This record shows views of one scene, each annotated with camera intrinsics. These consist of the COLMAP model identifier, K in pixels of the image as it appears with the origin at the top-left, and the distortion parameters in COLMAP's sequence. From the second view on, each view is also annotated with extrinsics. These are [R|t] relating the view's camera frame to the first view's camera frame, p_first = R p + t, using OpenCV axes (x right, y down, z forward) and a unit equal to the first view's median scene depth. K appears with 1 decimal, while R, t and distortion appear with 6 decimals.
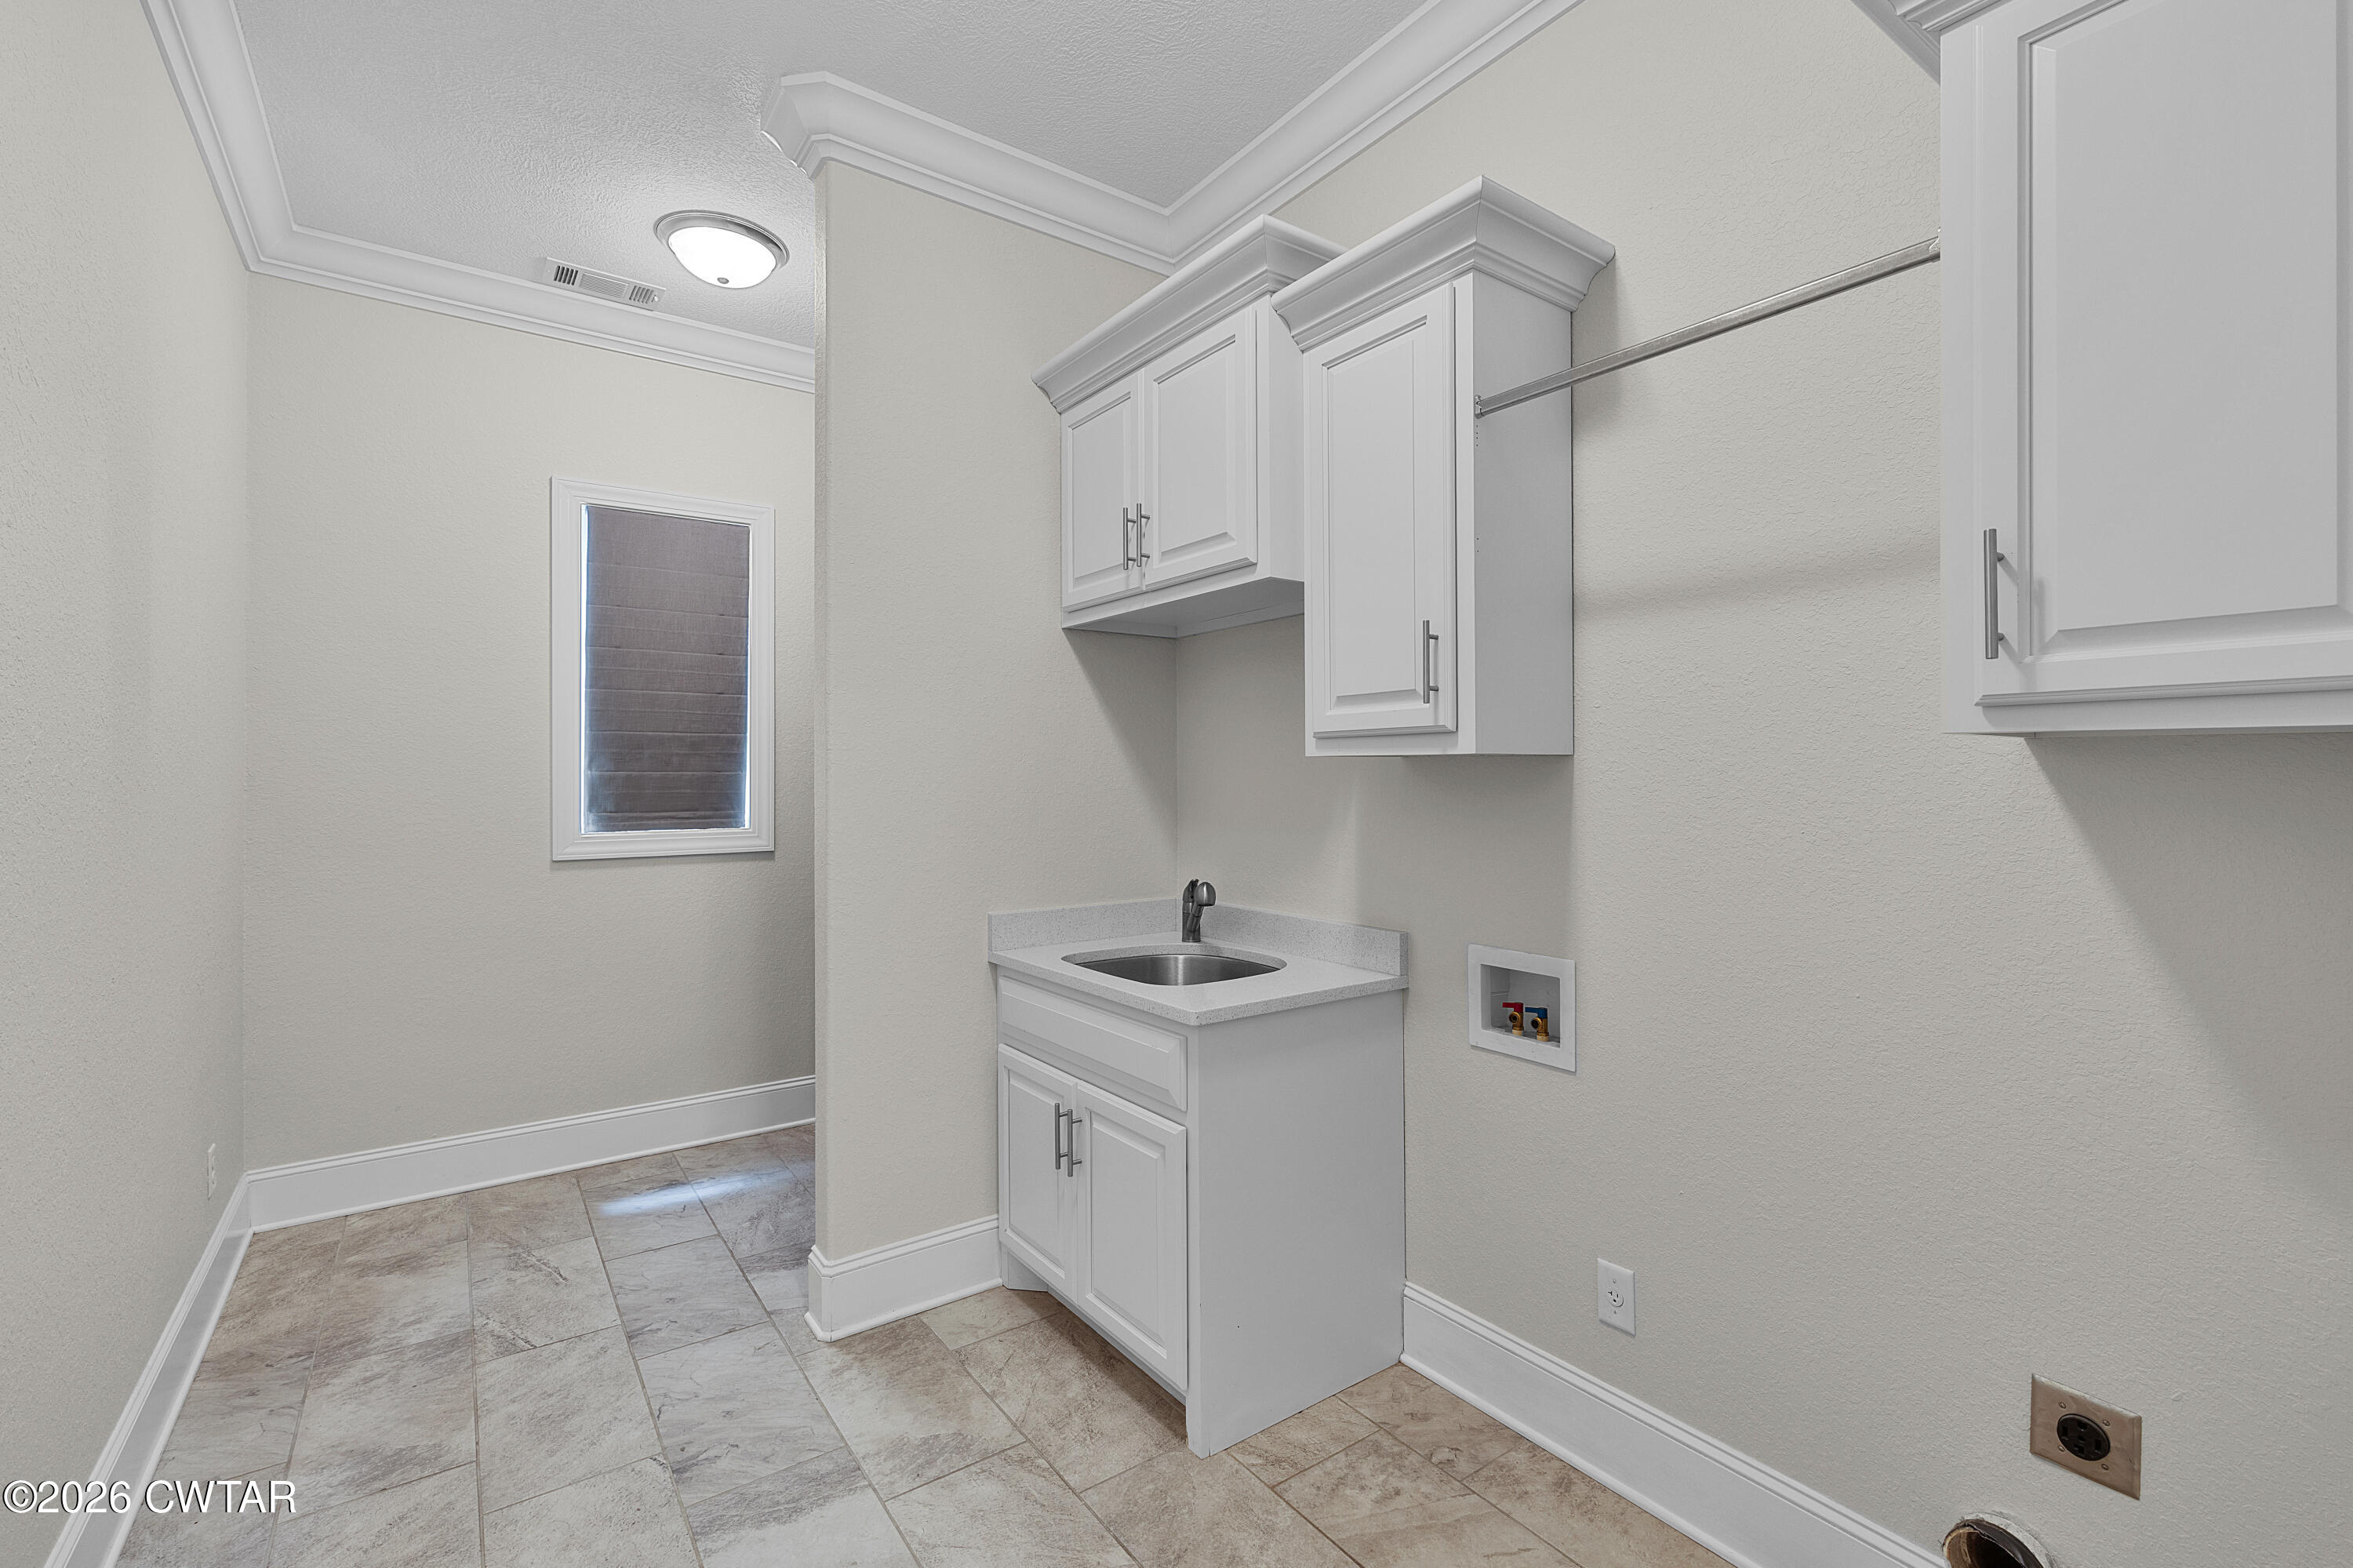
lens RADIAL K [[1017.2, 0, 1174.6], [0, 1017.2, 777.6], [0, 0, 1]] dist [-0.002401, -0.000030]
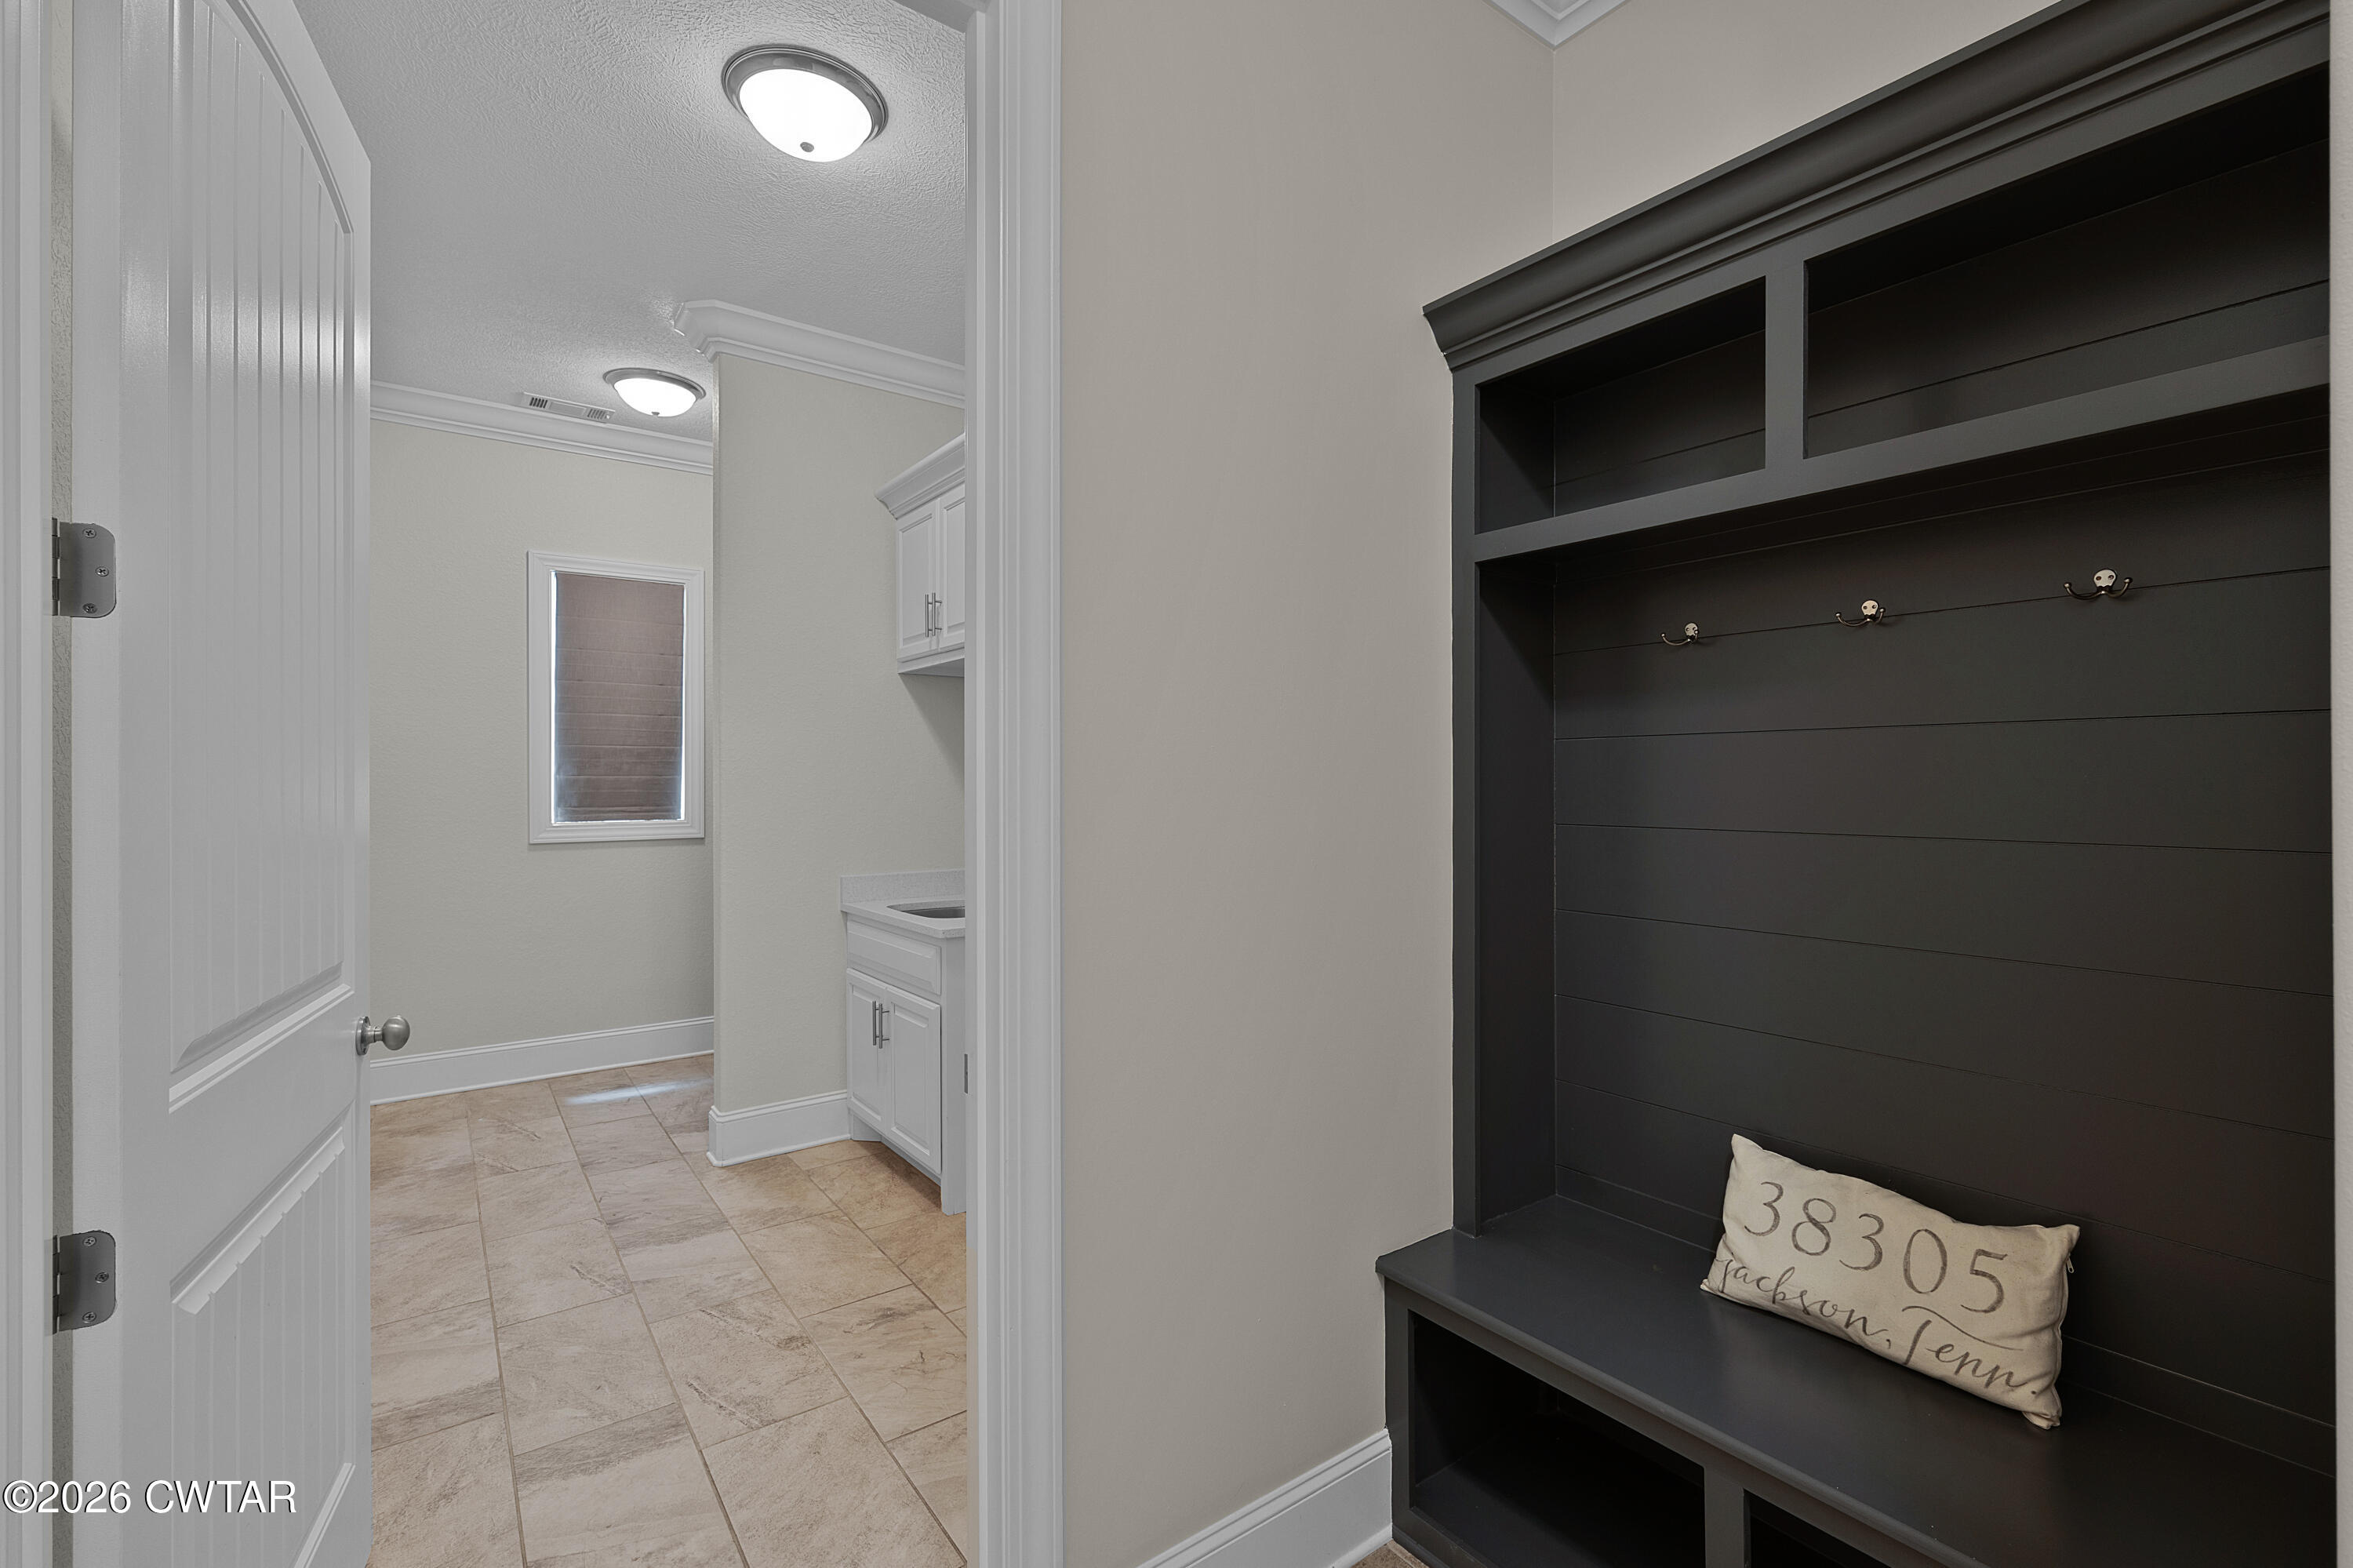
lens RADIAL K [[1017.2, 0, 1178.1], [0, 1017.2, 785.0], [0, 0, 1]] dist [-0.002401, -0.000030]
pose [[0.999855, -0.000150, 0.017046, 0.266404], [0.000086, 0.999993, 0.003795, 0.000954], [-0.017047, -0.003793, 0.999847, -0.428059]]
